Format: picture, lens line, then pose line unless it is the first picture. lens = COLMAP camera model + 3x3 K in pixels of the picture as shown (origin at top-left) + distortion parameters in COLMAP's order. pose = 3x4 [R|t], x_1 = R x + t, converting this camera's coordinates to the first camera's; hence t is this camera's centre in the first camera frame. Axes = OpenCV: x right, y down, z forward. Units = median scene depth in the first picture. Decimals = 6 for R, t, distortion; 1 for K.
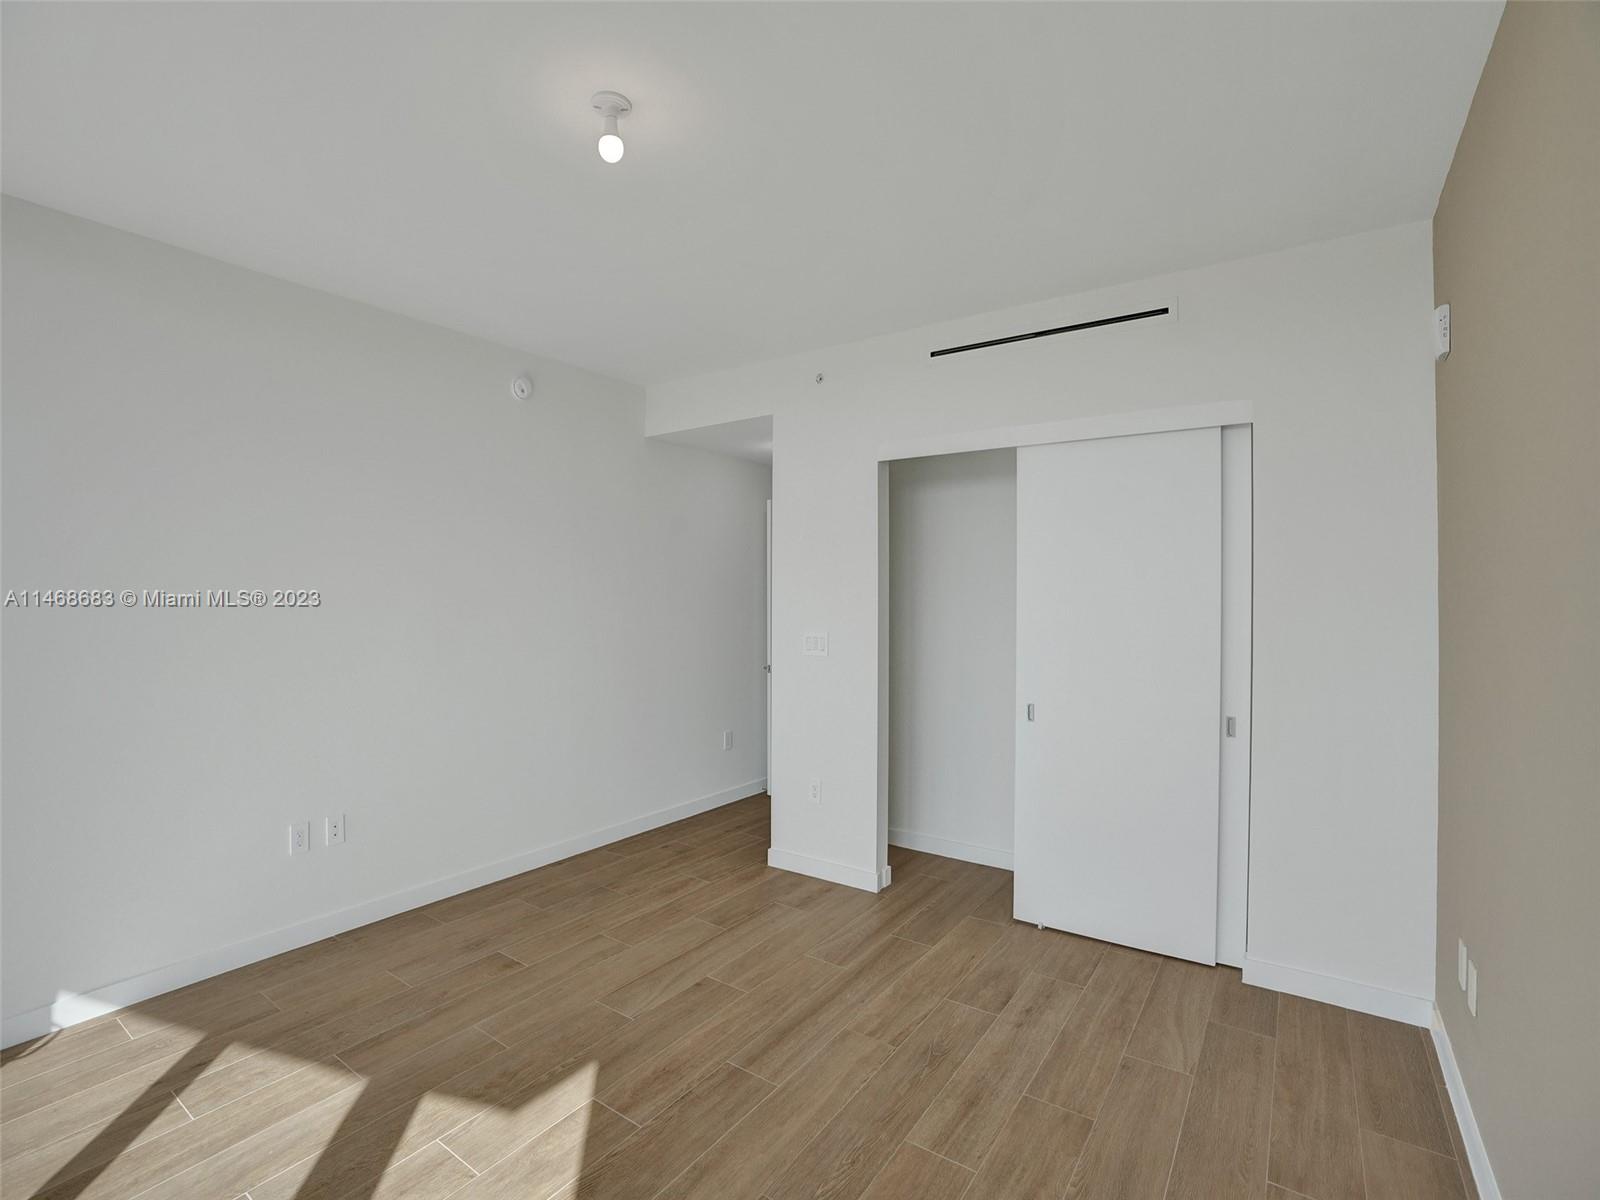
lens RADIAL K [[730.7, 0, 818.7], [0, 730.7, 600.8], [0, 0, 1]] dist [-0.067769, 0.024439]
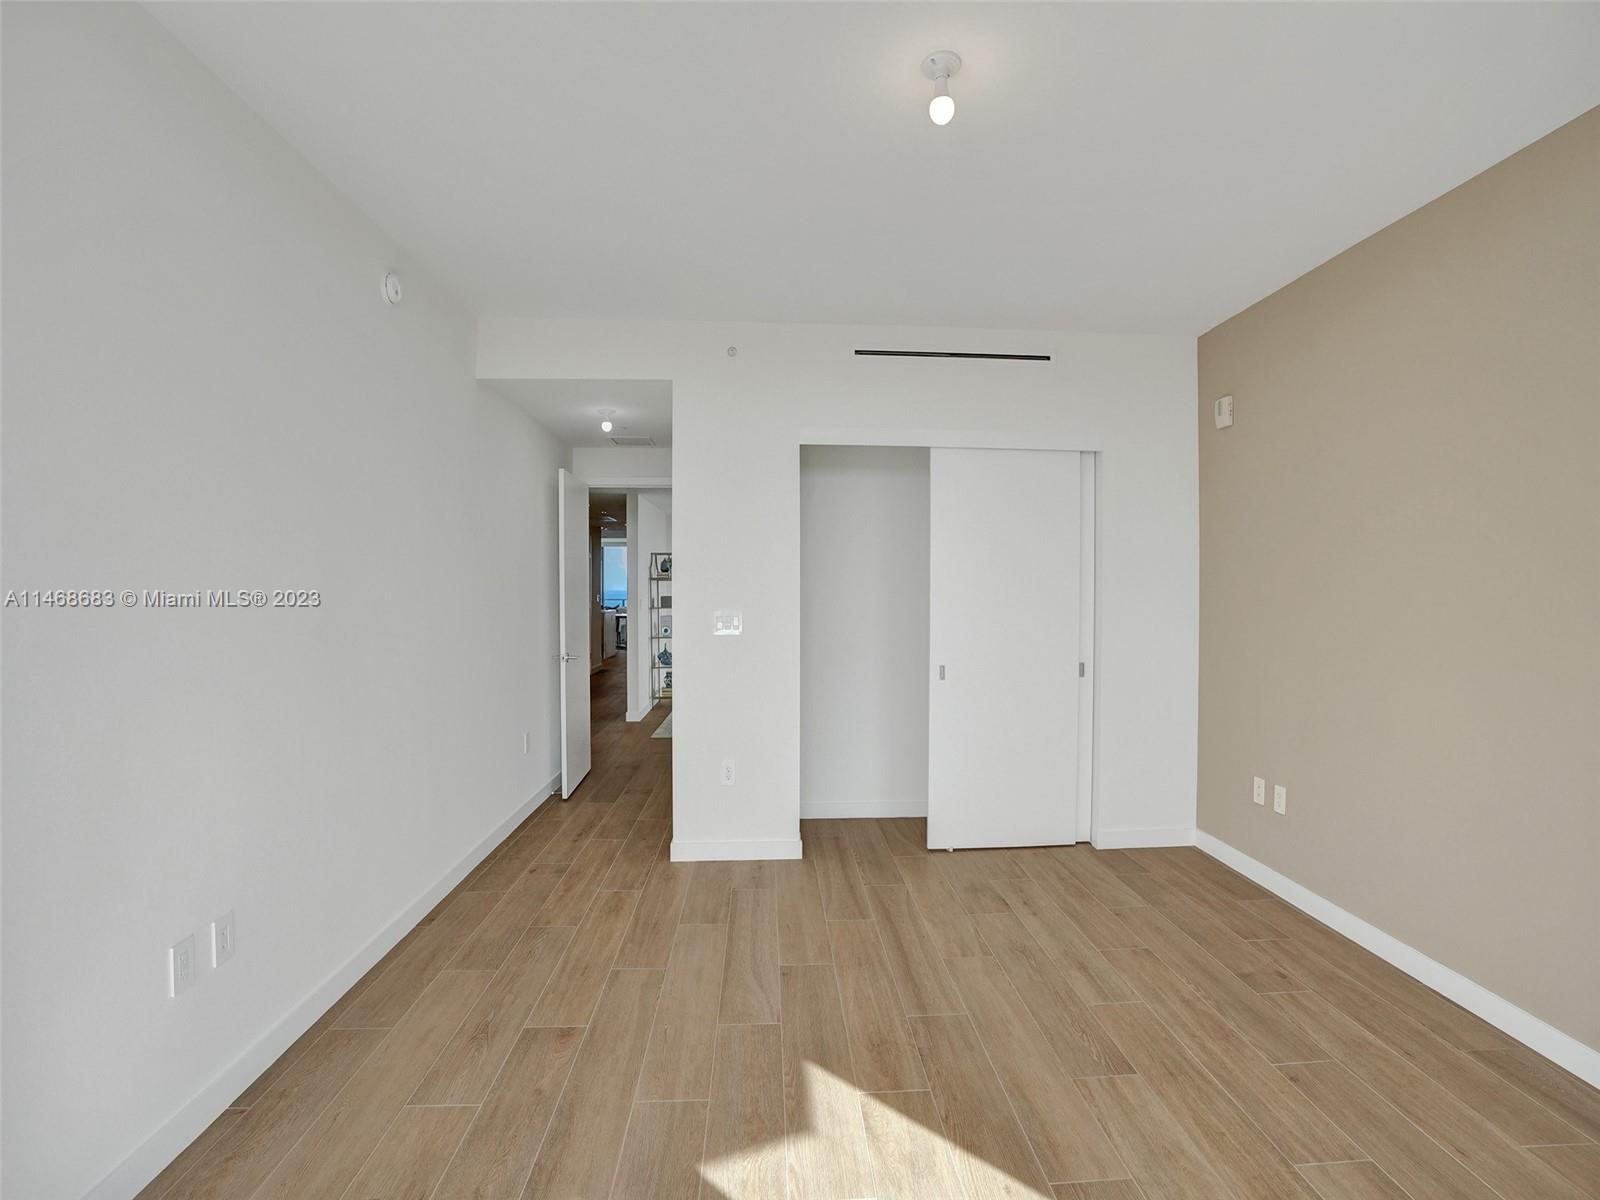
lens RADIAL K [[730.7, 0, 818.7], [0, 730.7, 600.8], [0, 0, 1]] dist [-0.067769, 0.024439]
pose [[0.790301, -0.013534, 0.612570, -0.657298], [0.003499, 0.999839, 0.017577, 0.016375], [-0.612709, -0.011748, 0.790221, 0.198449]]
